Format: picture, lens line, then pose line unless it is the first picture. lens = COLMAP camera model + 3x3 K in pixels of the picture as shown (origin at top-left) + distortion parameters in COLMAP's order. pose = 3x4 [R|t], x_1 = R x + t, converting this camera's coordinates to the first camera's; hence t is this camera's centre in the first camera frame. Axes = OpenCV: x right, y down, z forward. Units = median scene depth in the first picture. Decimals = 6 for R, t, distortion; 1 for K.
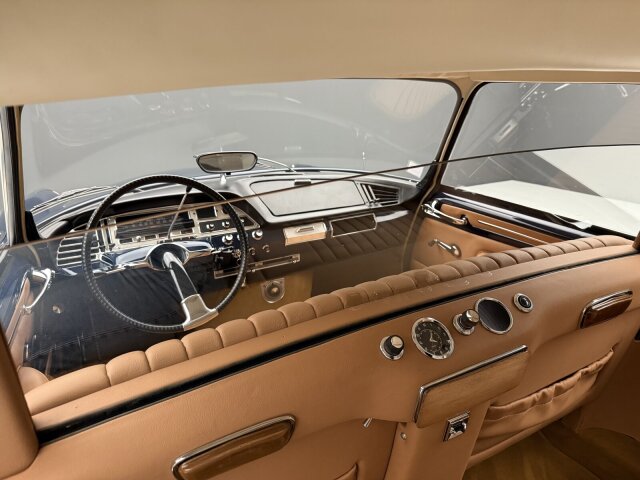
lens RADIAL K [[440.9, 0, 320.0], [0, 440.9, 240.0], [0, 0, 1]] dist [0.005497, 0.000222]
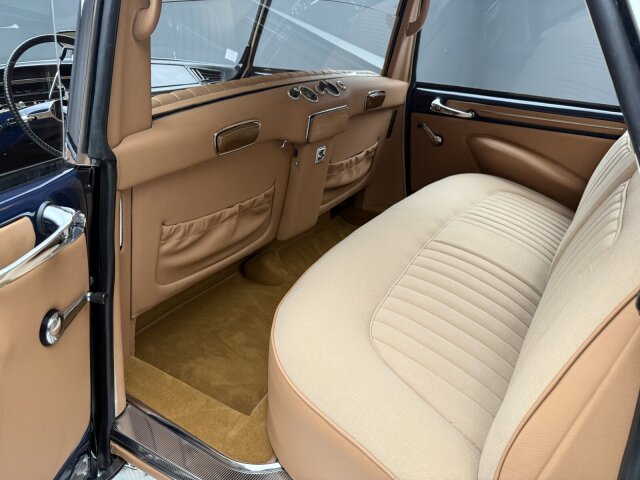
lens RADIAL K [[461.4, 0, 320.0], [0, 461.4, 240.0], [0, 0, 1]] dist [0.011003, -0.001168]
pose [[0.860847, -0.183034, 0.474807, -0.321274], [0.134542, 0.981735, 0.134520, 0.236846], [-0.490756, -0.051920, 0.869749, -0.339467]]
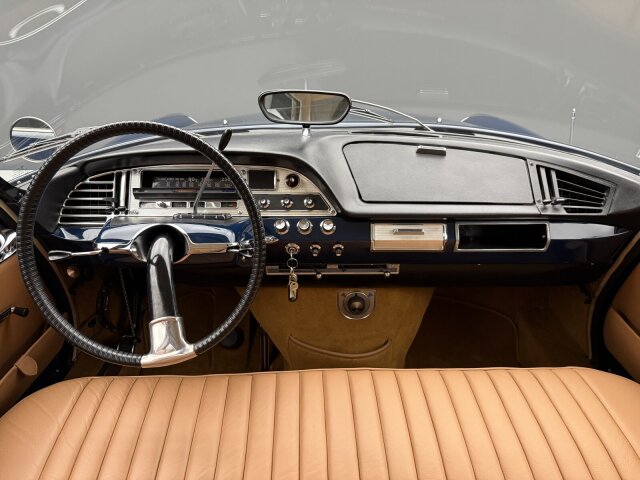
lens RADIAL K [[440.9, 0, 320.0], [0, 440.9, 240.0], [0, 0, 1]] dist [0.005497, 0.000222]
pose [[0.883008, 0.220410, -0.414387, 0.112804], [-0.161907, 0.971727, 0.171852, -0.096340], [0.440549, -0.084654, 0.893728, 0.393910]]
